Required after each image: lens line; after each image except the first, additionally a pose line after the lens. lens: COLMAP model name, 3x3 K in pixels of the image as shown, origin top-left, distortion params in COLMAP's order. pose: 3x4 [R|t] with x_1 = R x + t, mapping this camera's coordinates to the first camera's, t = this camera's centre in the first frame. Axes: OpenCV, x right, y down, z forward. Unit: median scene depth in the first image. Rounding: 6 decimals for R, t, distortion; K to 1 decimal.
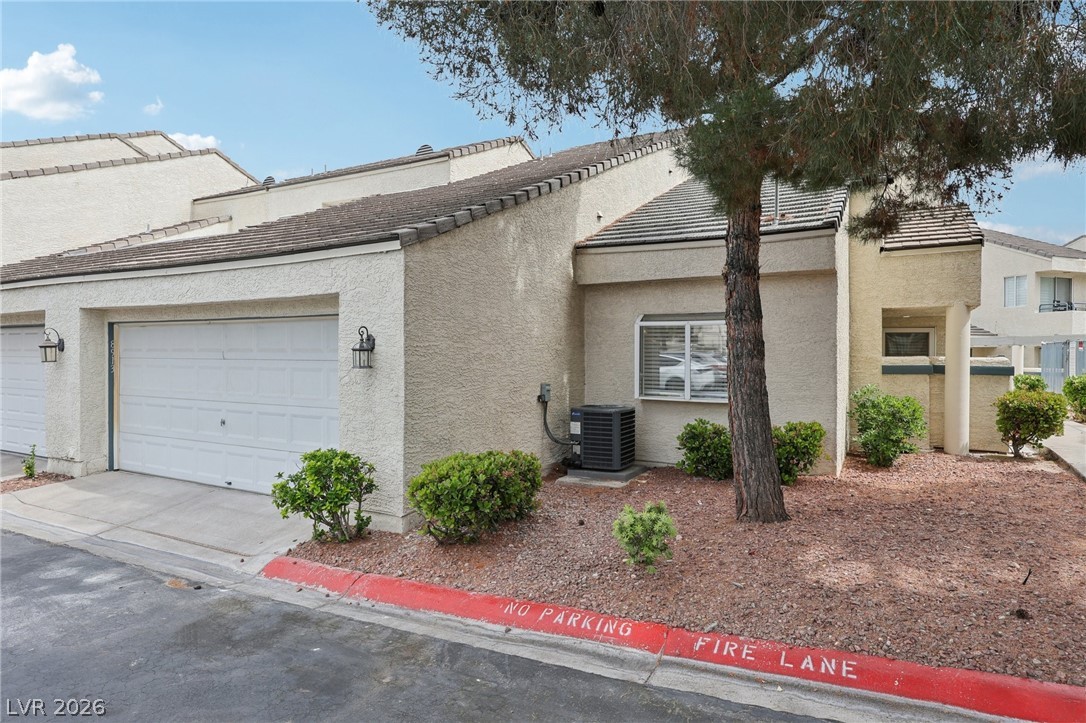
lens RADIAL K [[633.6, 0, 543.0], [0, 633.6, 361.5], [0, 0, 1]] dist [0.001150, 0.000101]
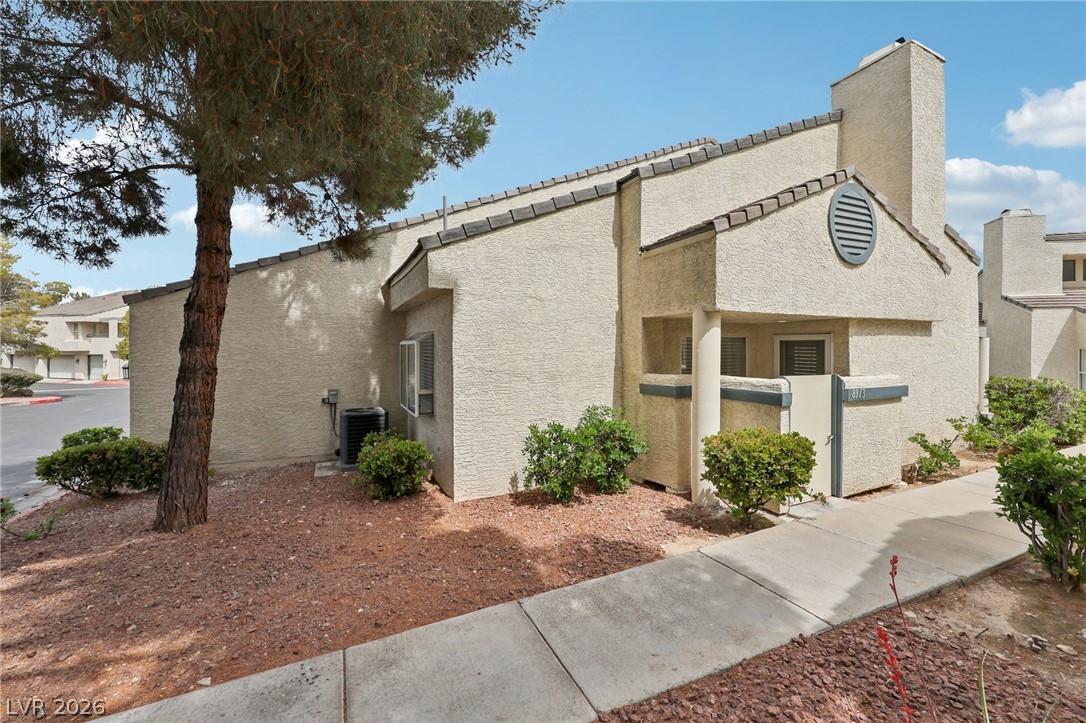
lens RADIAL K [[442.9, 0, 546.0], [0, 442.9, 355.1], [0, 0, 1]] dist [-0.001250, -0.000295]
pose [[0.818077, 0.002360, -0.575104, 0.875266], [-0.000672, 0.999995, 0.003148, -0.039210], [0.575108, -0.002189, 0.818074, 0.480739]]
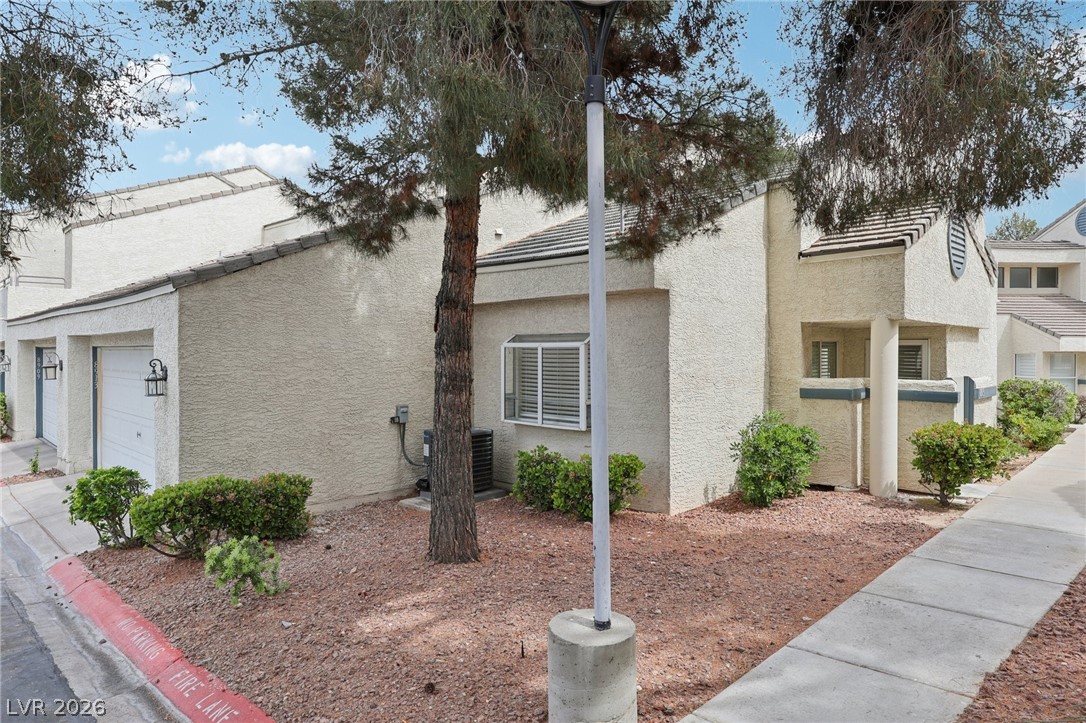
lens RADIAL K [[650.9, 0, 543.0], [0, 650.9, 361.5], [0, 0, 1]] dist [-0.001019, 0.001909]
pose [[0.962478, -0.000318, -0.271358, 0.491589], [0.001180, 0.999995, 0.003015, -0.037758], [0.271355, -0.003222, 0.962474, 0.048180]]
